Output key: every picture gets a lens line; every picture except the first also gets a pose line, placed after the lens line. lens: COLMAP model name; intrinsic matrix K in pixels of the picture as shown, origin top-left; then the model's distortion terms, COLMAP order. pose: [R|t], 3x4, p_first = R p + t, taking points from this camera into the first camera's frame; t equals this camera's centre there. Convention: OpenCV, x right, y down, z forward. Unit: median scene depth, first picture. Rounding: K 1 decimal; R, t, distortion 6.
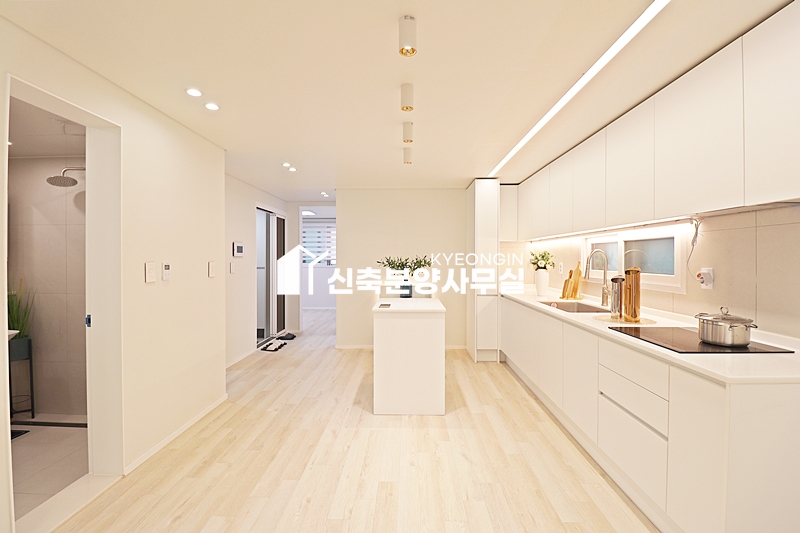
lens RADIAL K [[371.7, 0, 399.7], [0, 371.7, 259.5], [0, 0, 1]] dist [-0.000722, -0.012174]
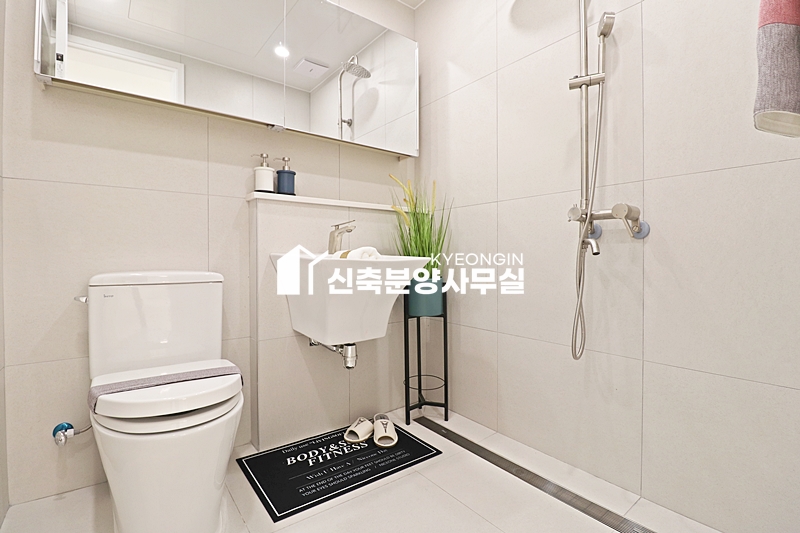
lens RADIAL K [[371.7, 0, 399.7], [0, 371.7, 259.5], [0, 0, 1]] dist [-0.000722, -0.012174]
pose [[0.621979, 0.000151, -0.783034, -0.578146], [-0.002828, 0.999994, -0.002054, 0.178299], [0.783029, 0.003492, 0.621976, 0.563527]]
